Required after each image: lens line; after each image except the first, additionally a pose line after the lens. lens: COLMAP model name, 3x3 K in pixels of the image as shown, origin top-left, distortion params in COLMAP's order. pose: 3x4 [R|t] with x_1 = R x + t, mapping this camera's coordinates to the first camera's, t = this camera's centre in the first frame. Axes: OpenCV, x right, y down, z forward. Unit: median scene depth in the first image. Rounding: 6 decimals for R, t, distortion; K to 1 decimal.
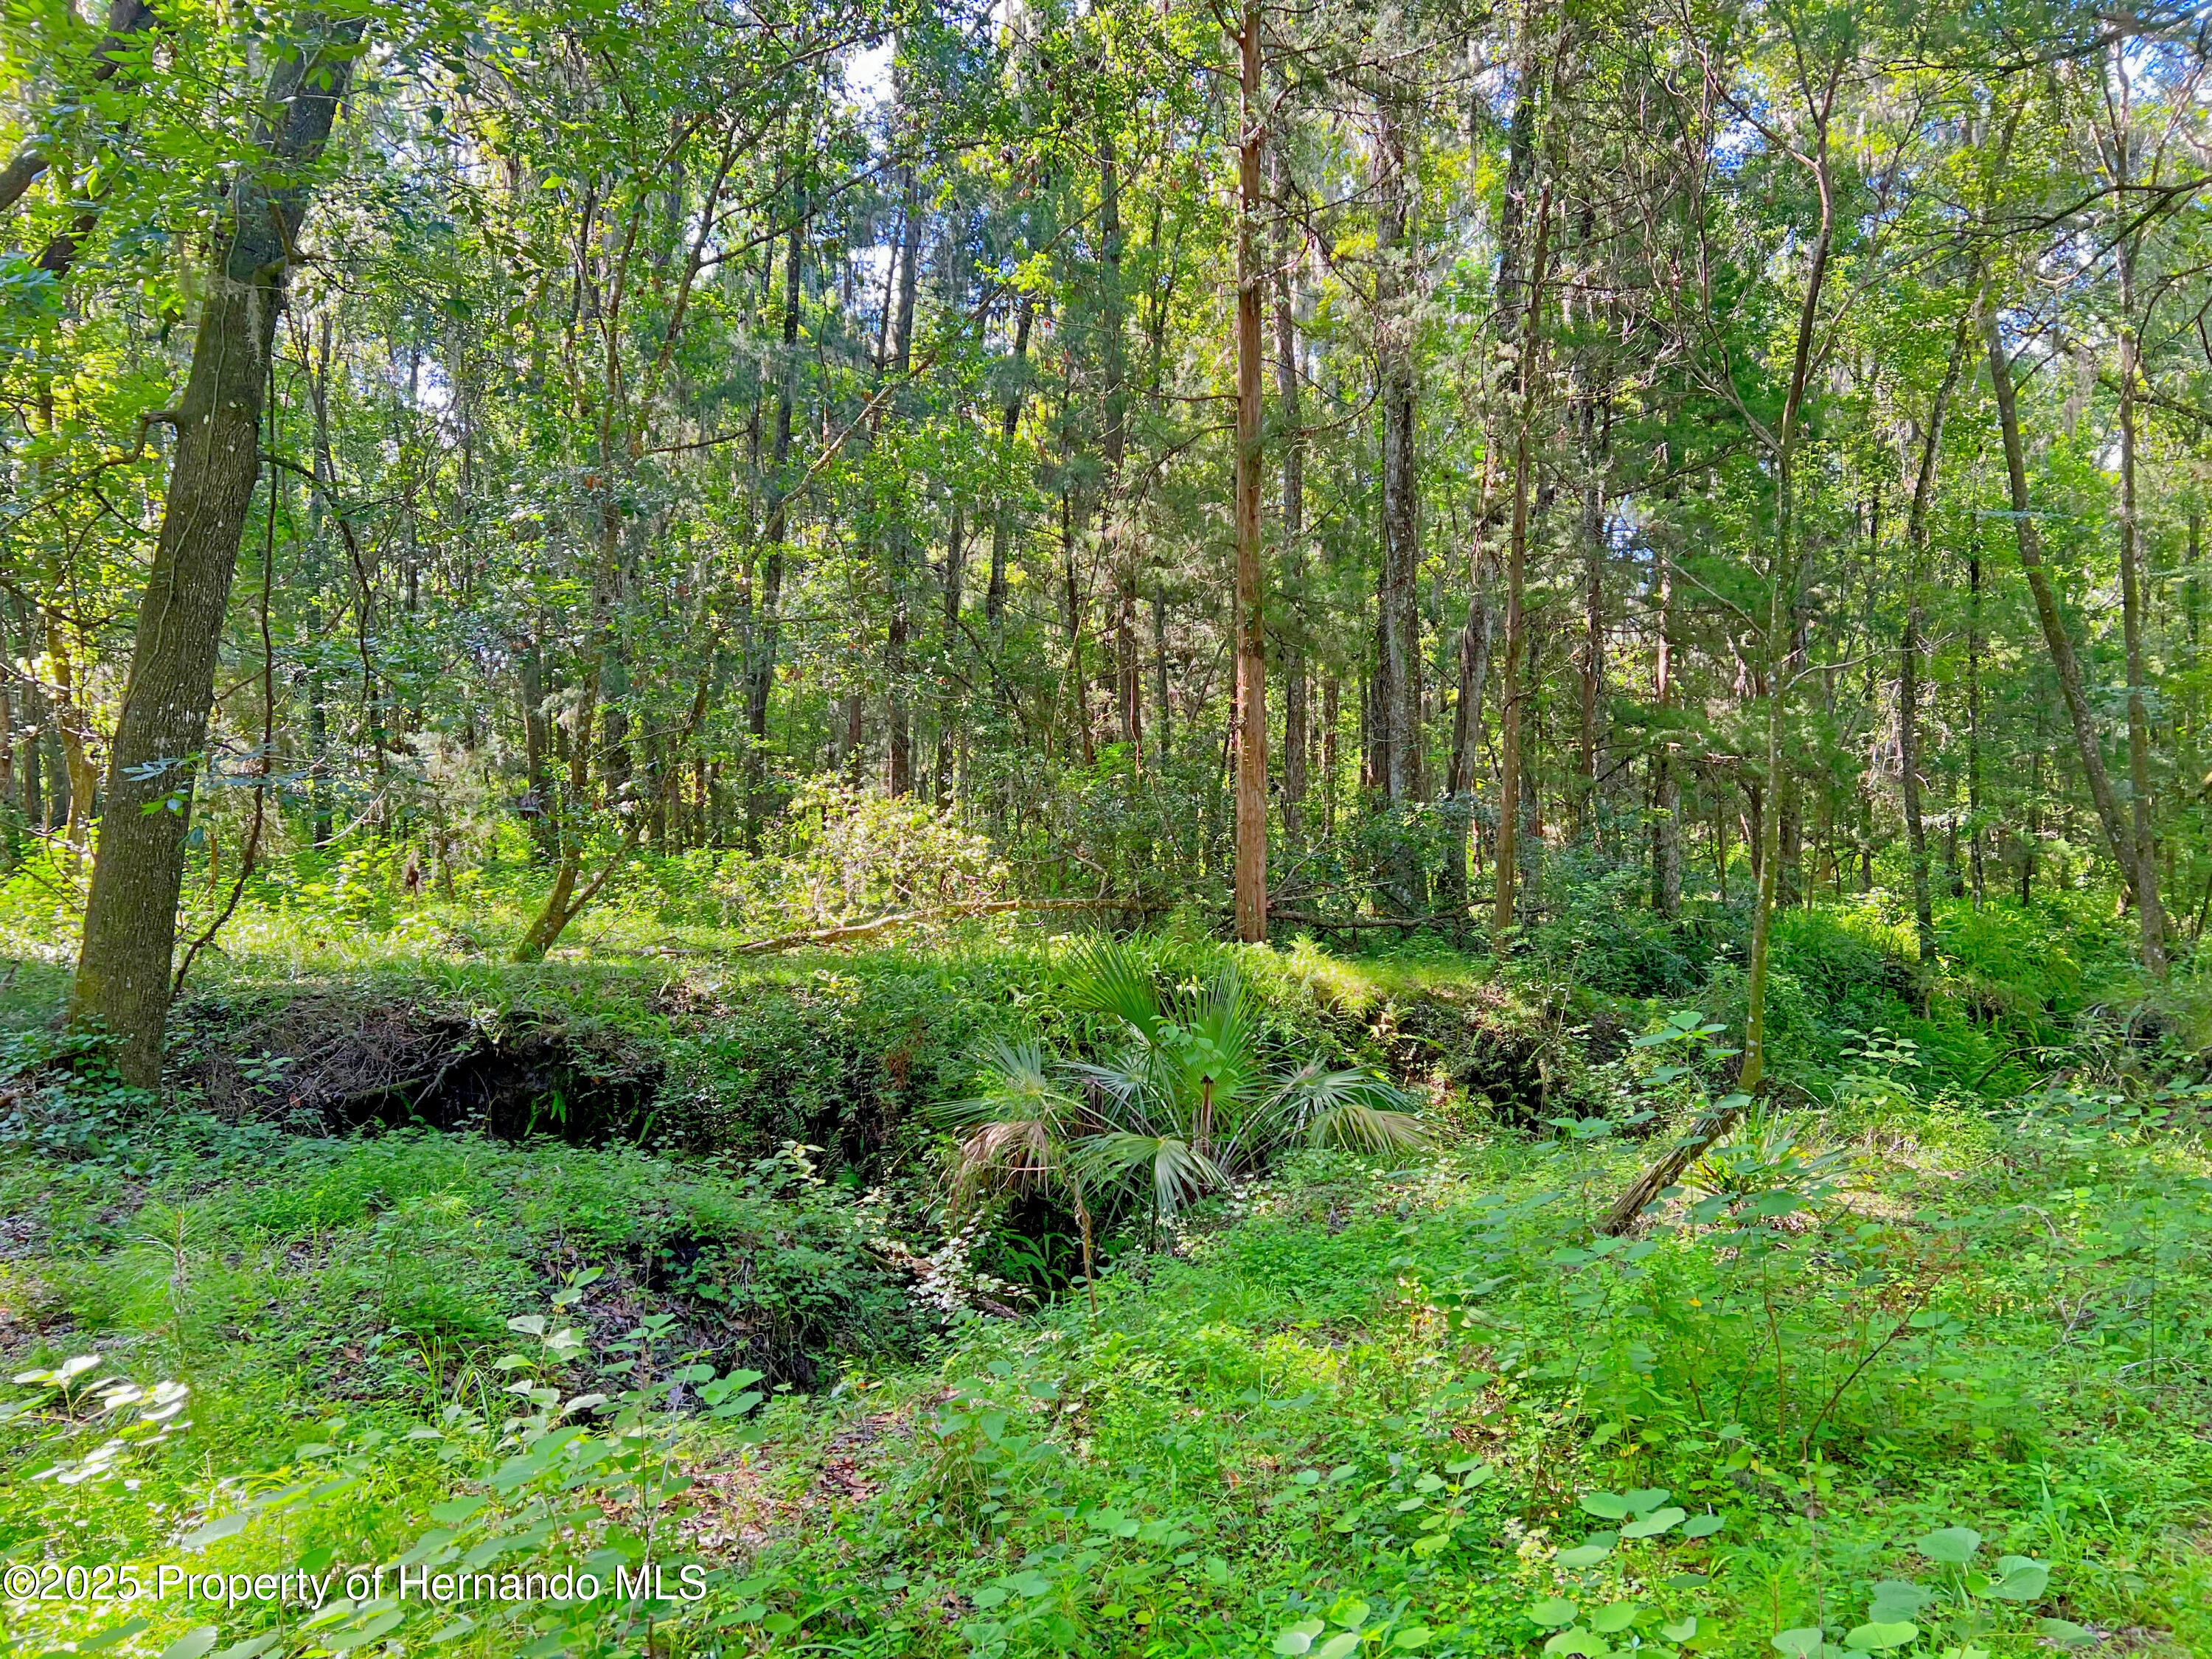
lens RADIAL K [[1645.9, 0, 1100.7], [0, 1645.9, 867.8], [0, 0, 1]] dist [0.003008, 0.002001]
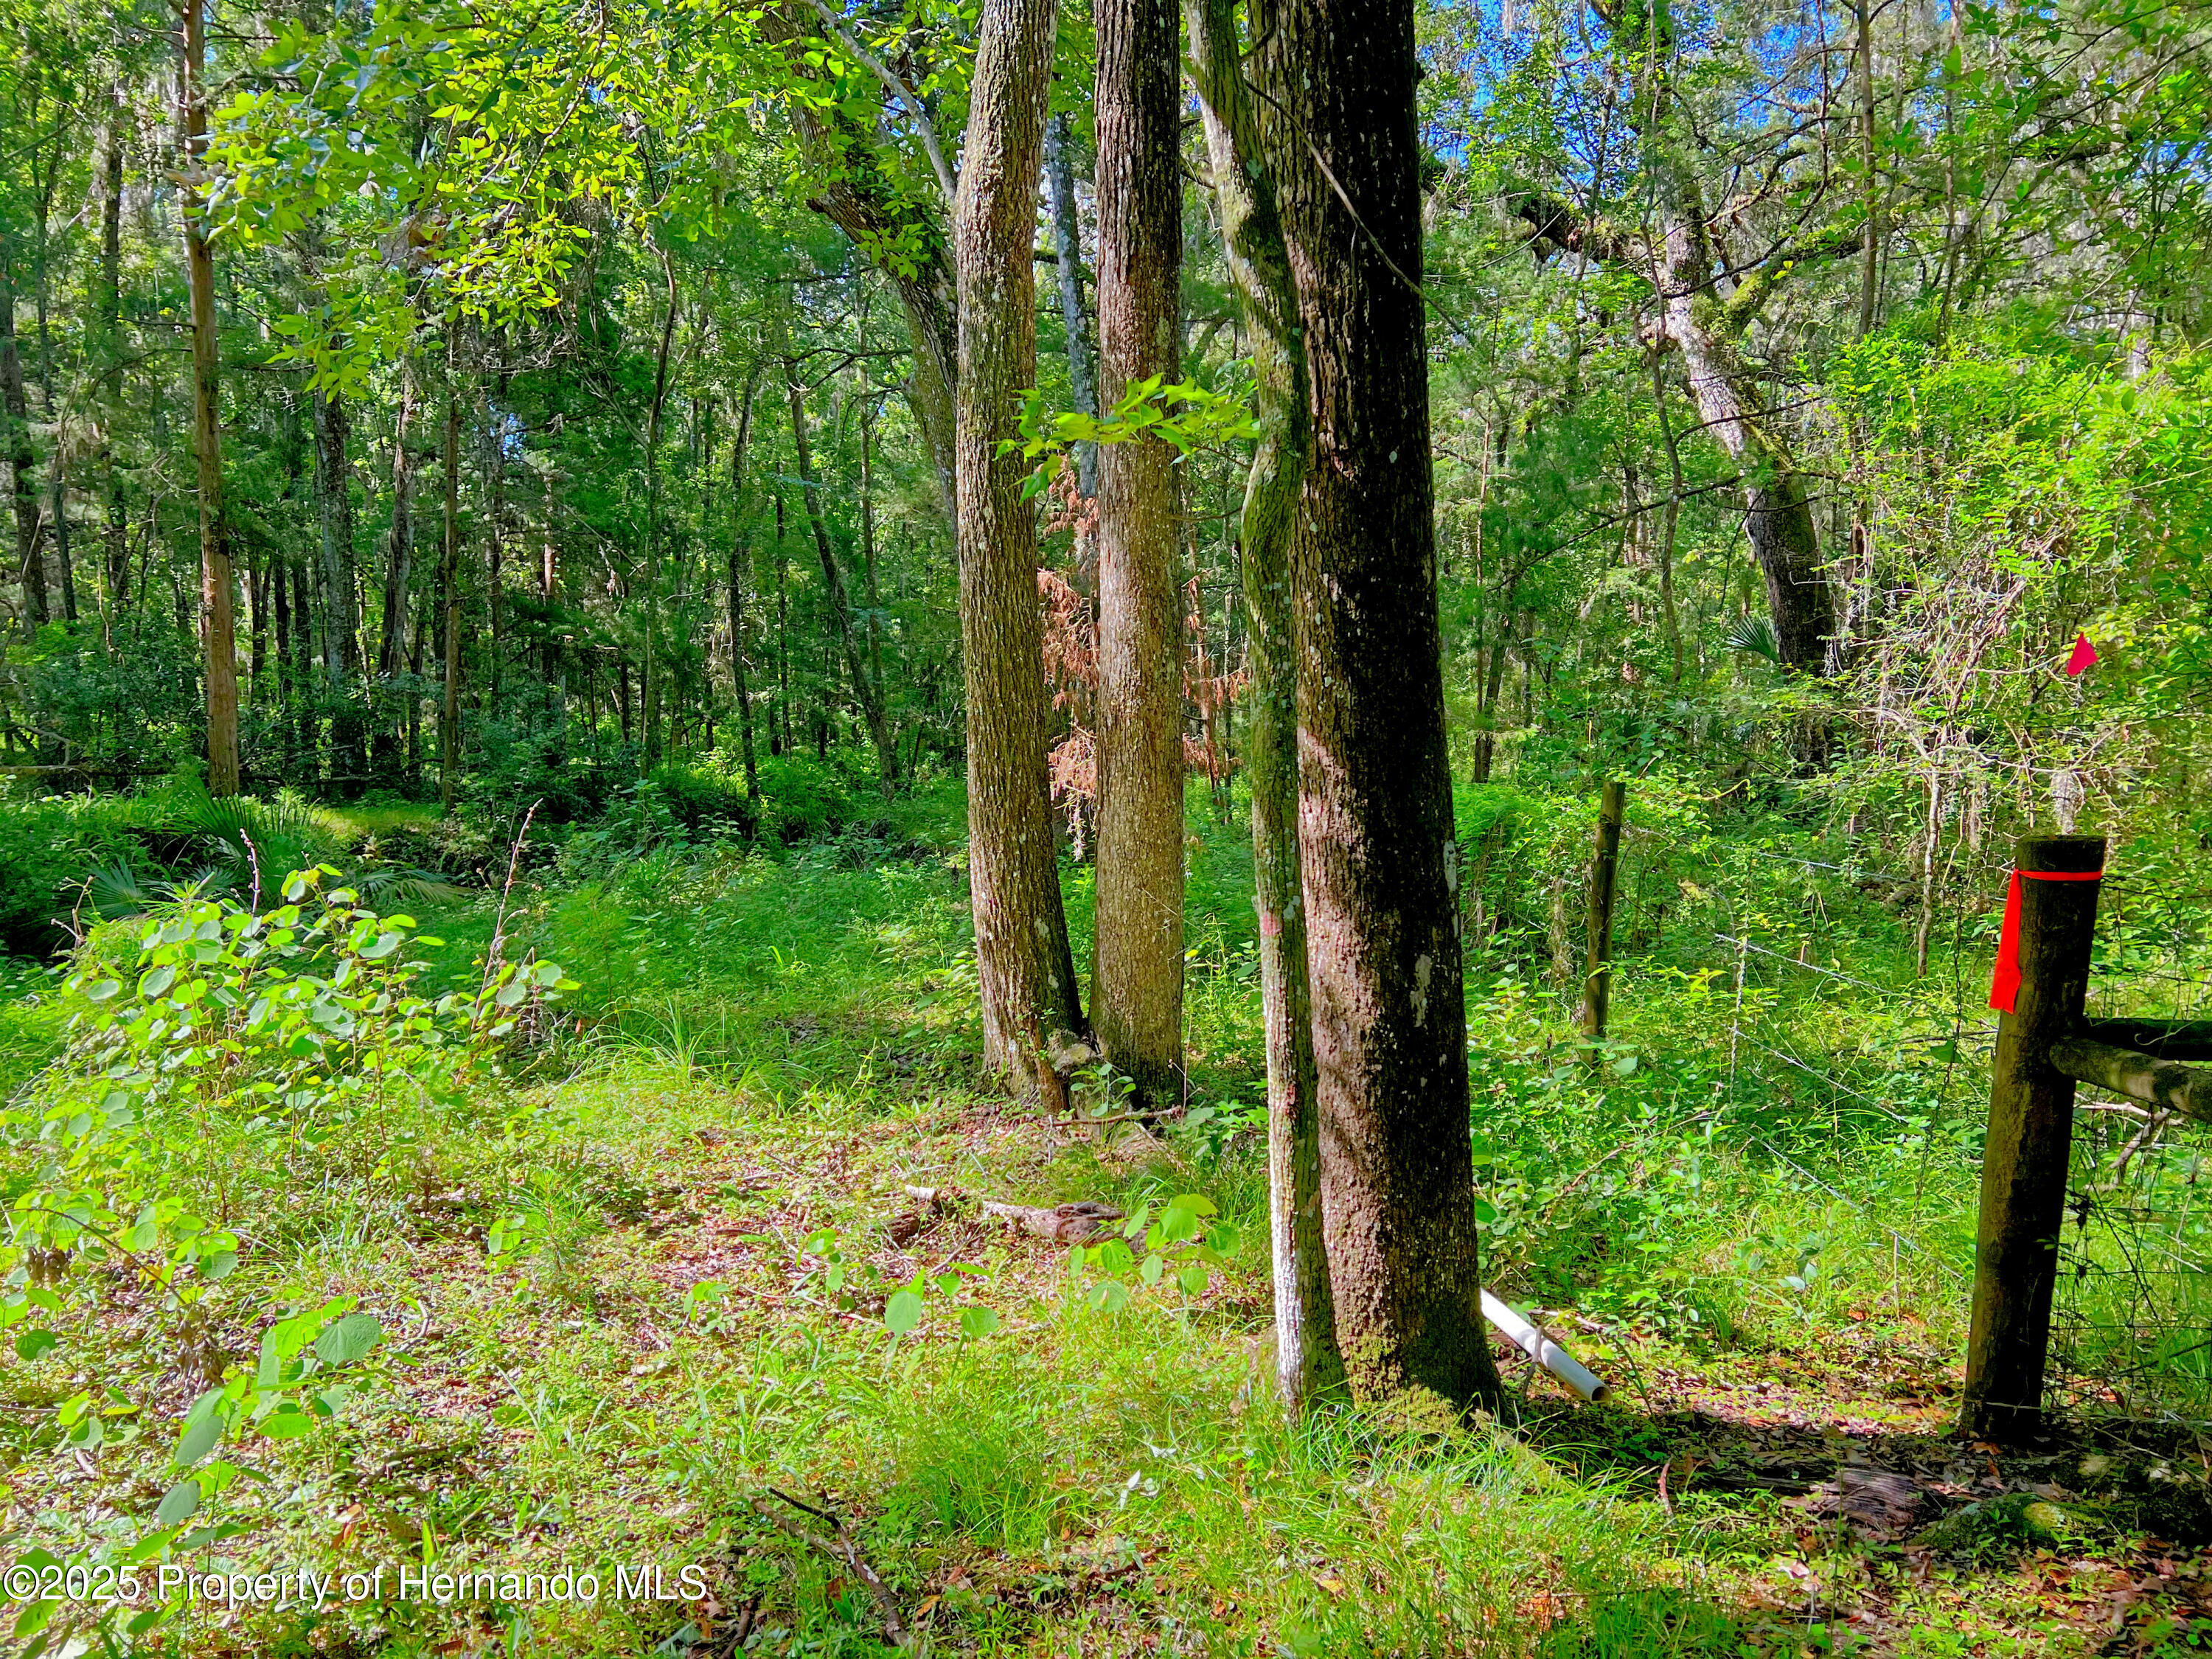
lens RADIAL K [[1645.9, 0, 1100.7], [0, 1645.9, 867.8], [0, 0, 1]] dist [0.003008, 0.002001]
pose [[0.785225, -0.057818, 0.616505, -0.113599], [0.010156, 0.996700, 0.080539, 0.005477], [-0.619127, -0.056980, 0.783221, -0.243568]]
